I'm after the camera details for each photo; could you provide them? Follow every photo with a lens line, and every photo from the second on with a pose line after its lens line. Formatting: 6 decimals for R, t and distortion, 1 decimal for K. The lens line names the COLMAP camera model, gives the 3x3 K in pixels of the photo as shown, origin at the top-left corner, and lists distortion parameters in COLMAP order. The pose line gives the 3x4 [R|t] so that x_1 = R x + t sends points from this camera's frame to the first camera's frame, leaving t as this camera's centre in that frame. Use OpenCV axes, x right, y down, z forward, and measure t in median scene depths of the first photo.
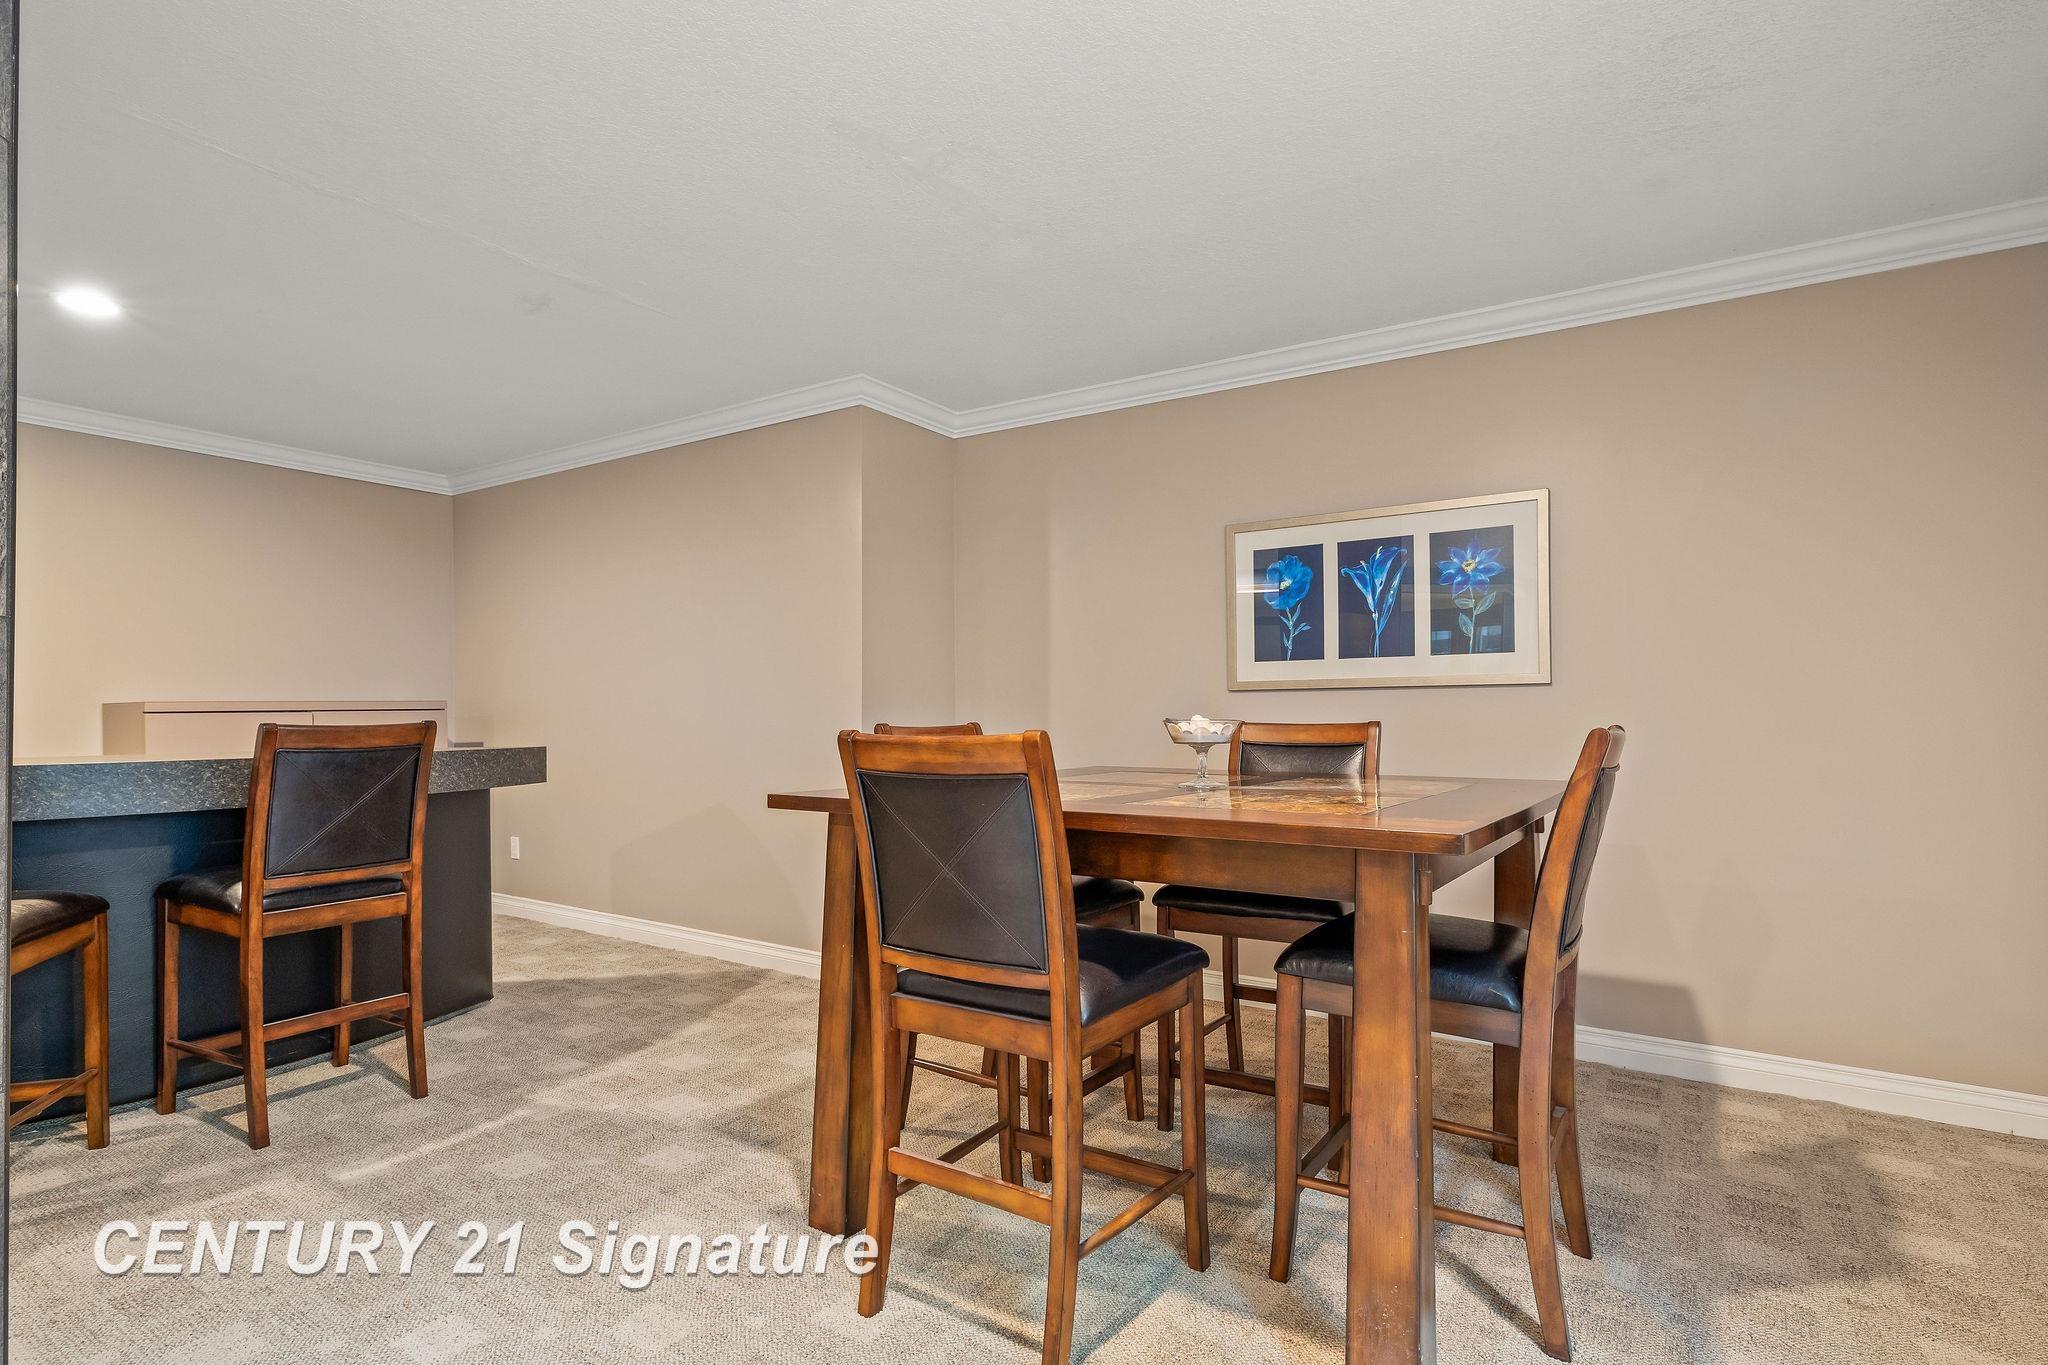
lens RADIAL K [[1044.6, 0, 1030.7], [0, 1044.6, 698.3], [0, 0, 1]] dist [-0.005593, 0.001897]
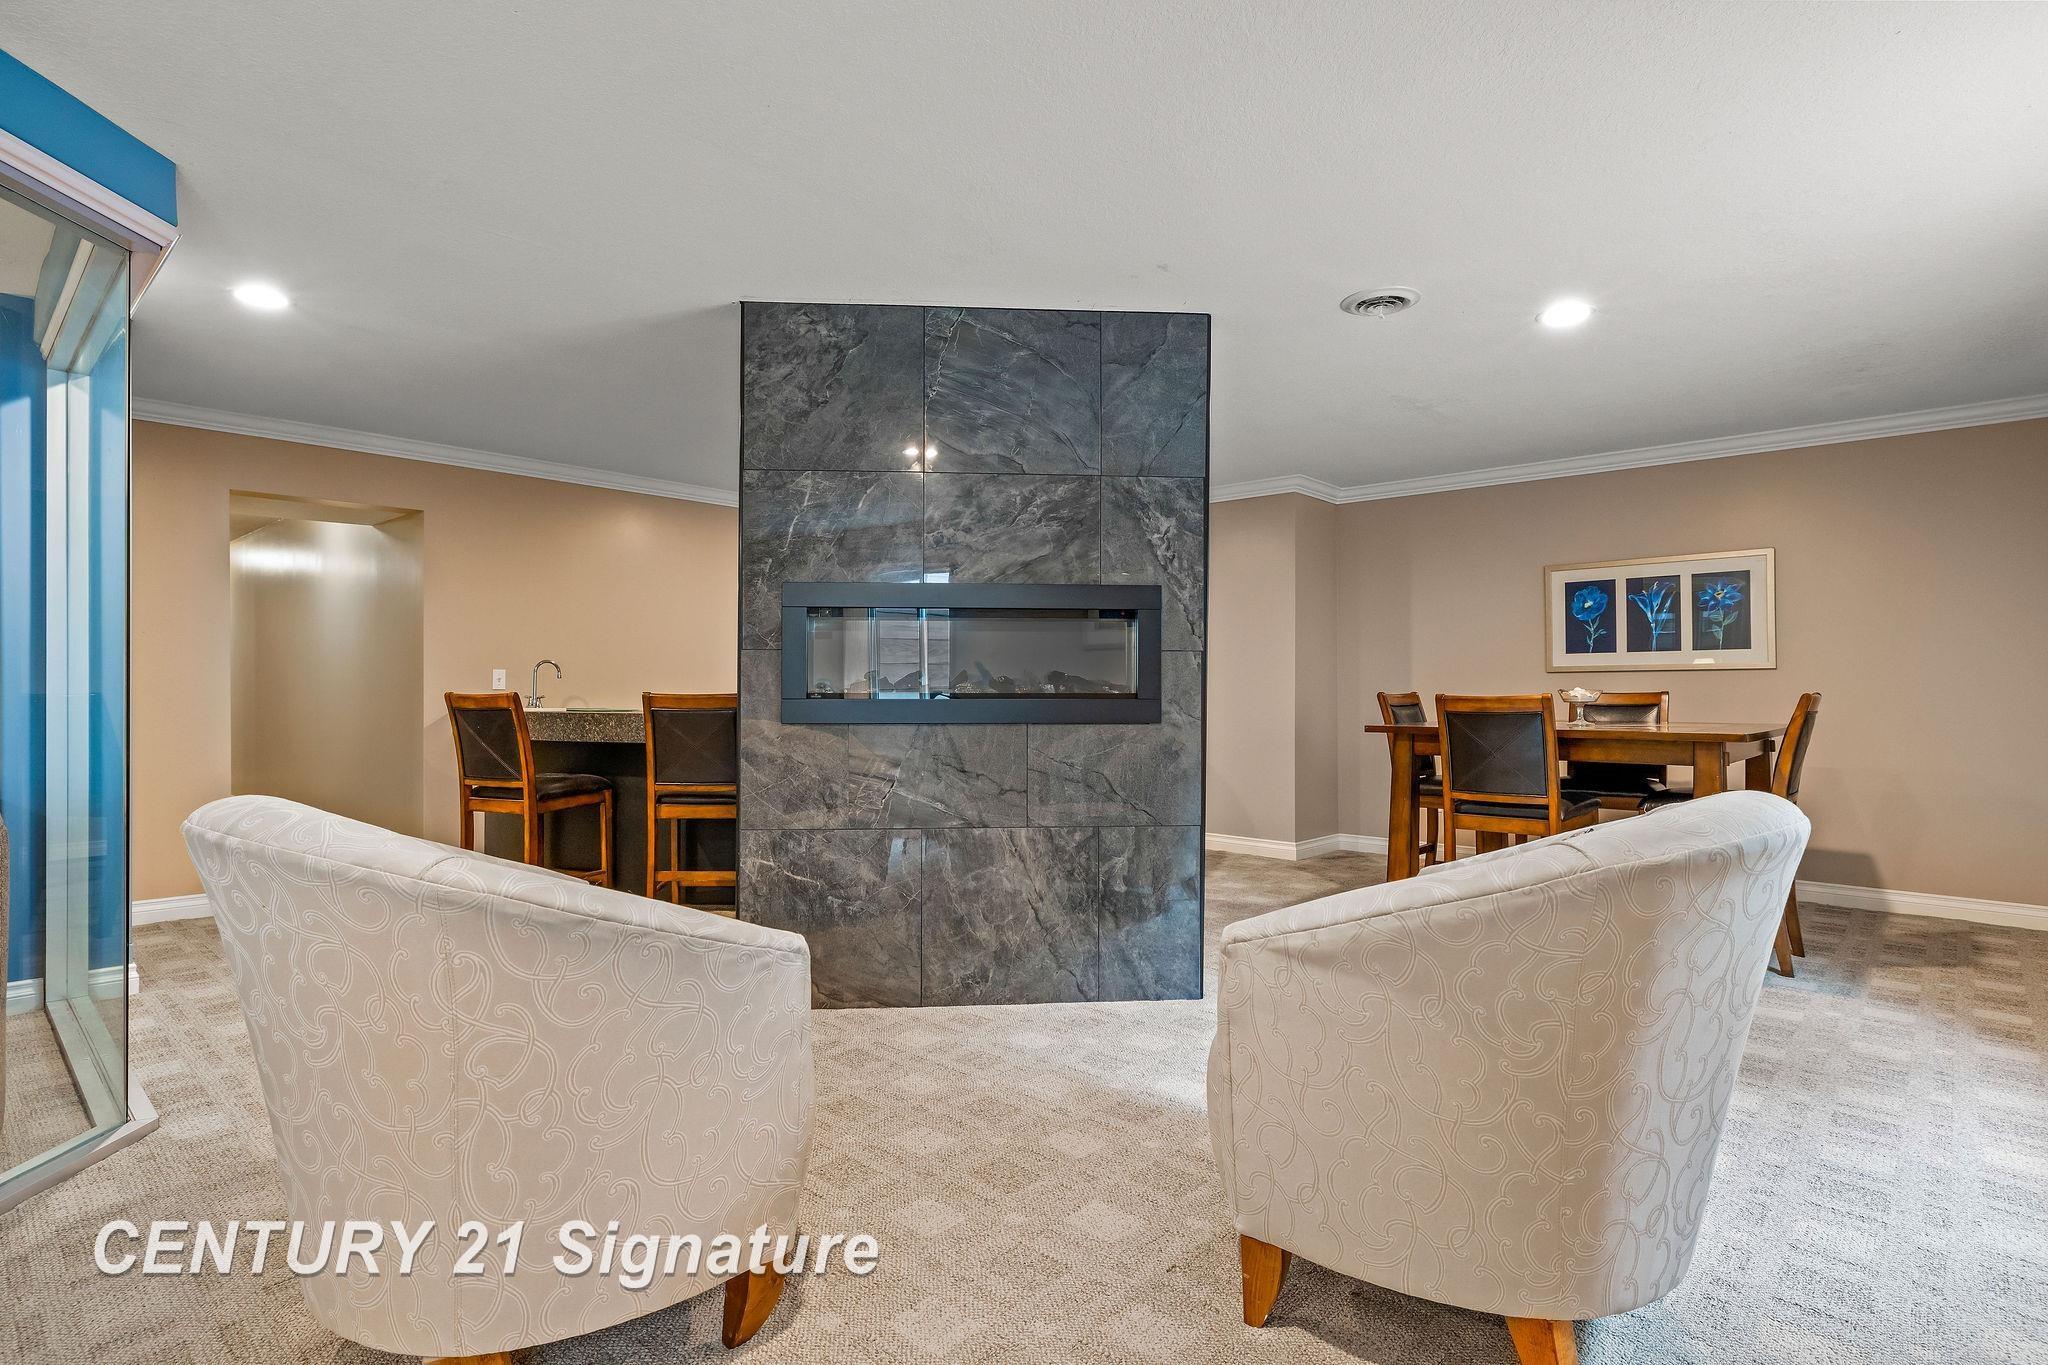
lens RADIAL K [[1044.6, 0, 1016.1], [0, 1044.6, 674.8], [0, 0, 1]] dist [-0.005593, 0.001897]
pose [[0.987915, -0.004600, -0.154928, -0.405091], [0.004686, 0.999989, 0.000191, -0.009088], [0.154926, -0.000915, 0.987926, -0.760153]]
